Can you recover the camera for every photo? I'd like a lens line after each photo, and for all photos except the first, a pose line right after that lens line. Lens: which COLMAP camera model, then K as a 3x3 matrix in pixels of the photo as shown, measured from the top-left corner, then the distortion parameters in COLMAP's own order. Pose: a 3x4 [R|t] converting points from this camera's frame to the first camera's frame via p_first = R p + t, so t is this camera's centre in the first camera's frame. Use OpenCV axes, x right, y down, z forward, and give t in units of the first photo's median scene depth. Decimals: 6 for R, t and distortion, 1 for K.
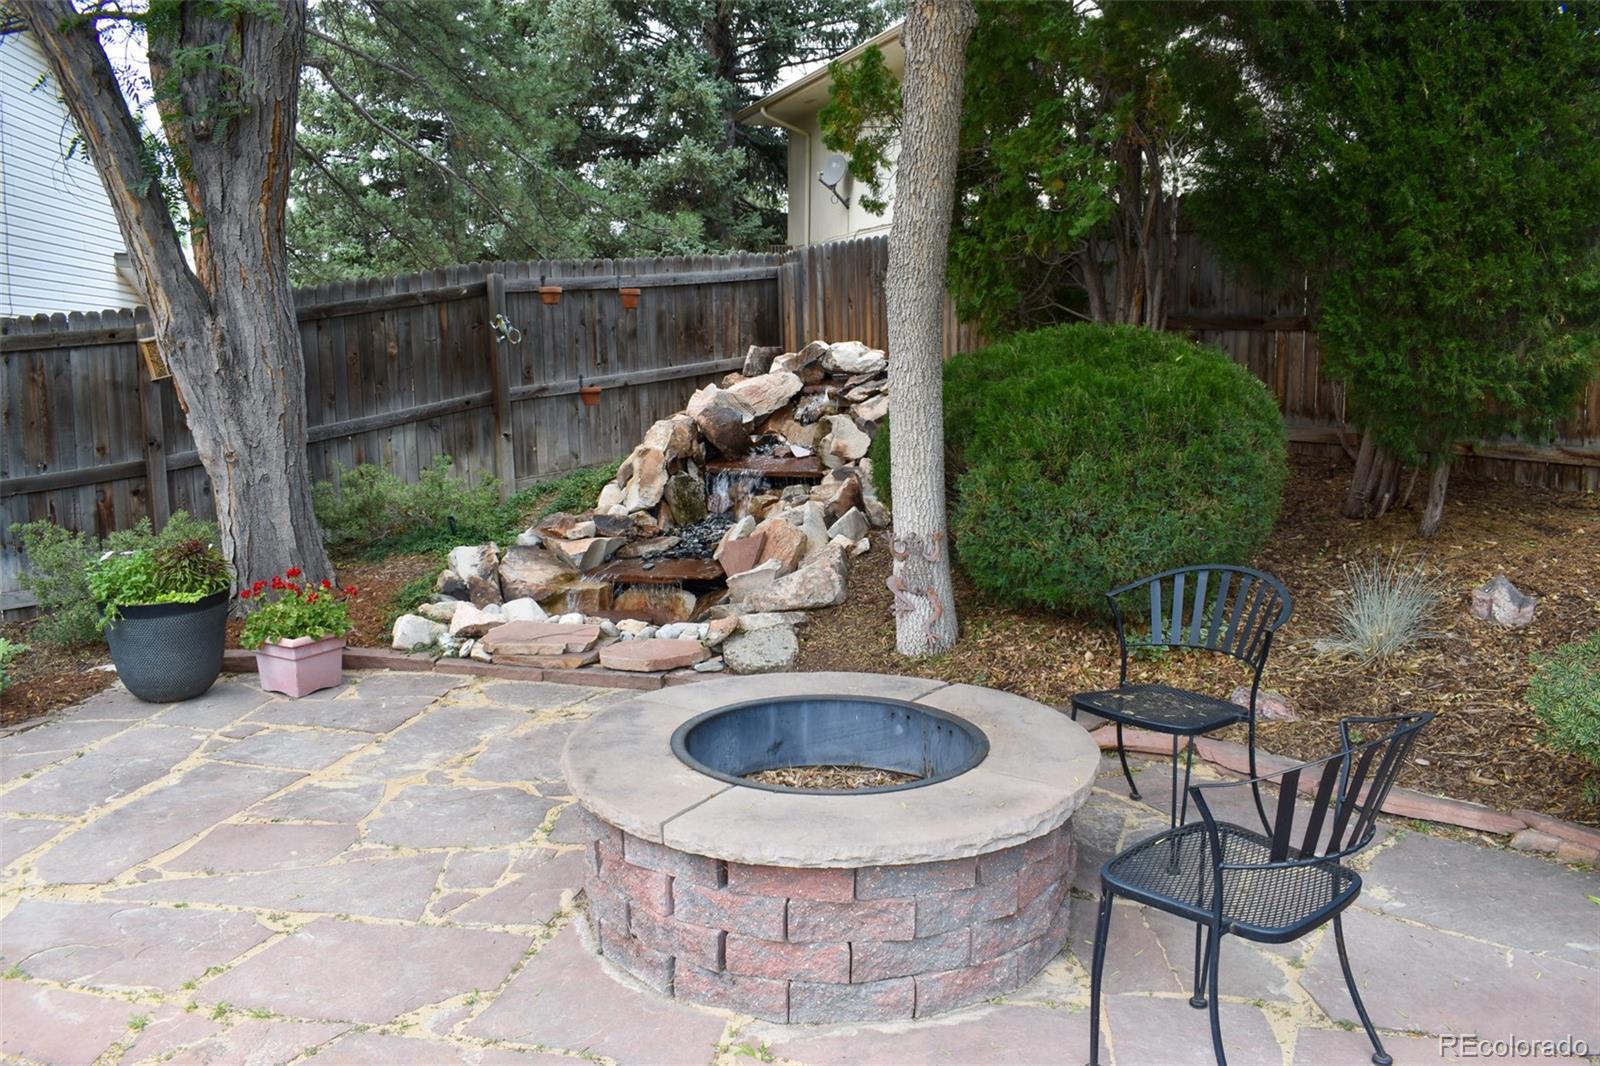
lens RADIAL K [[1243.6, 0, 801.1], [0, 1243.6, 534.9], [0, 0, 1]] dist [-0.101336, 0.021290]
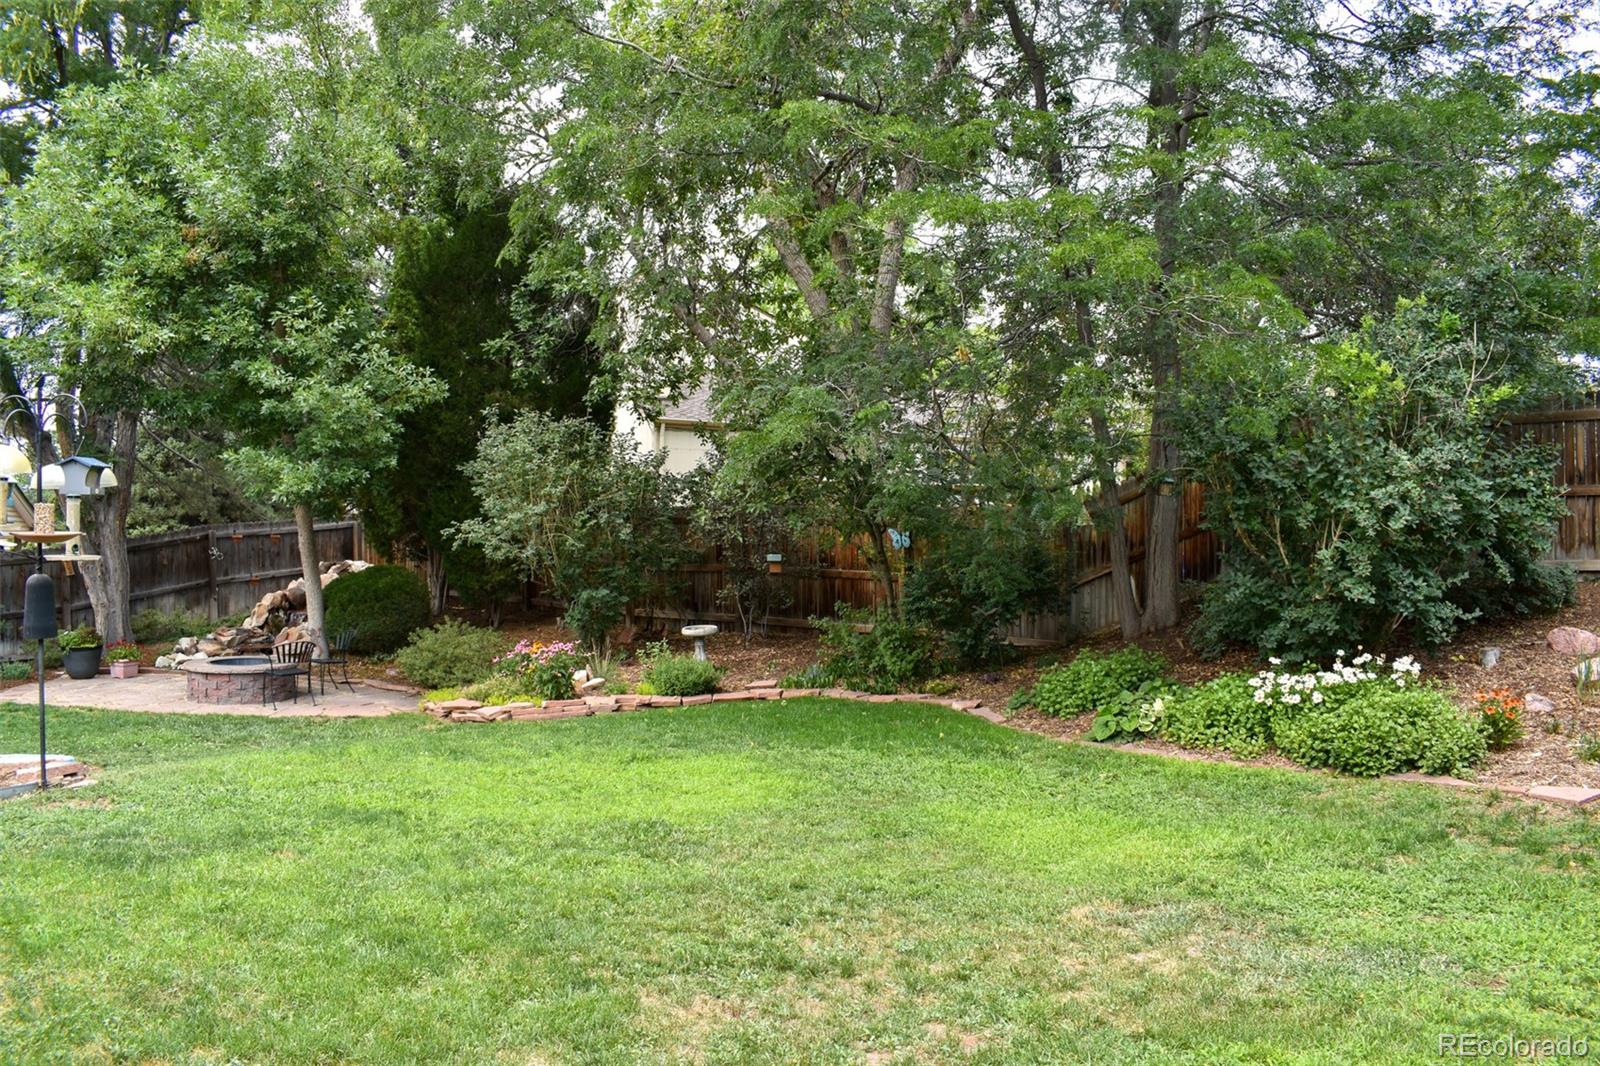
lens RADIAL K [[1243.6, 0, 798.8], [0, 1243.6, 526.7], [0, 0, 1]] dist [-0.101336, 0.021290]
pose [[0.990758, 0.006967, 0.135460, 0.695015], [0.012118, 0.990140, -0.139557, 0.152278], [-0.135096, 0.139909, 0.980905, -1.822699]]
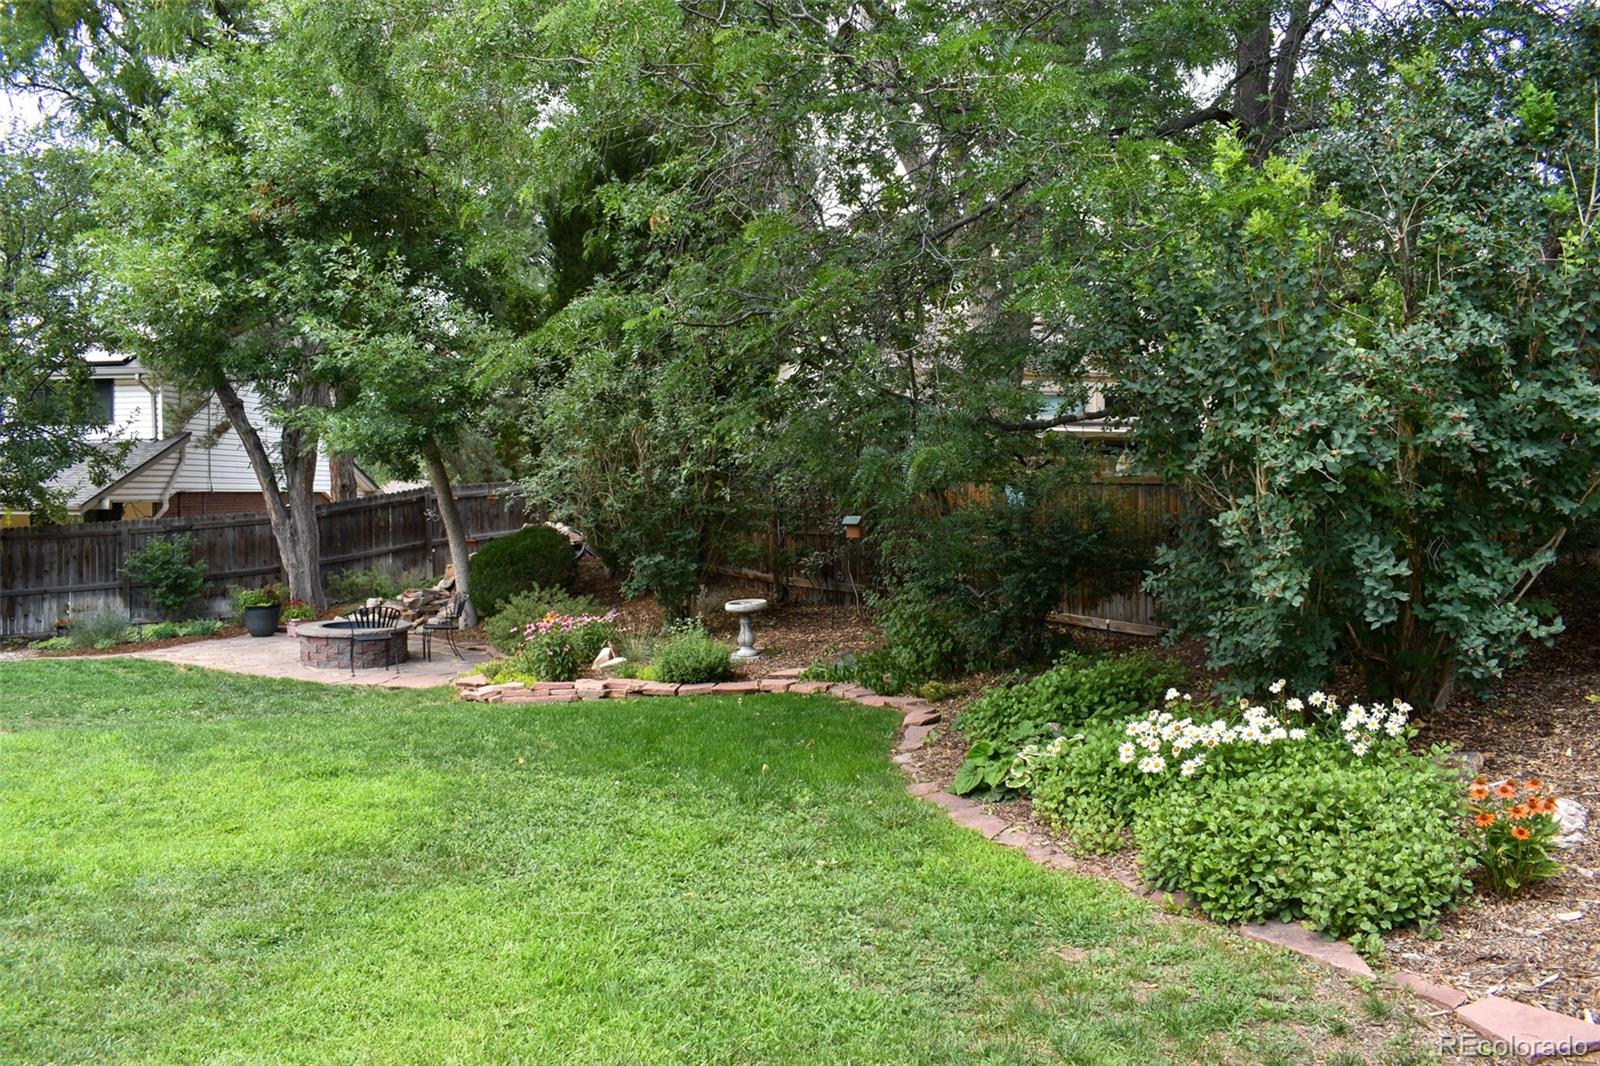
lens RADIAL K [[1243.6, 0, 802.5], [0, 1243.6, 527.9], [0, 0, 1]] dist [-0.101336, 0.021290]
pose [[0.977433, 0.006611, -0.211142, 1.223324], [-0.029282, 0.994102, -0.104426, 0.108249], [0.209206, 0.108252, 0.971861, -1.476579]]
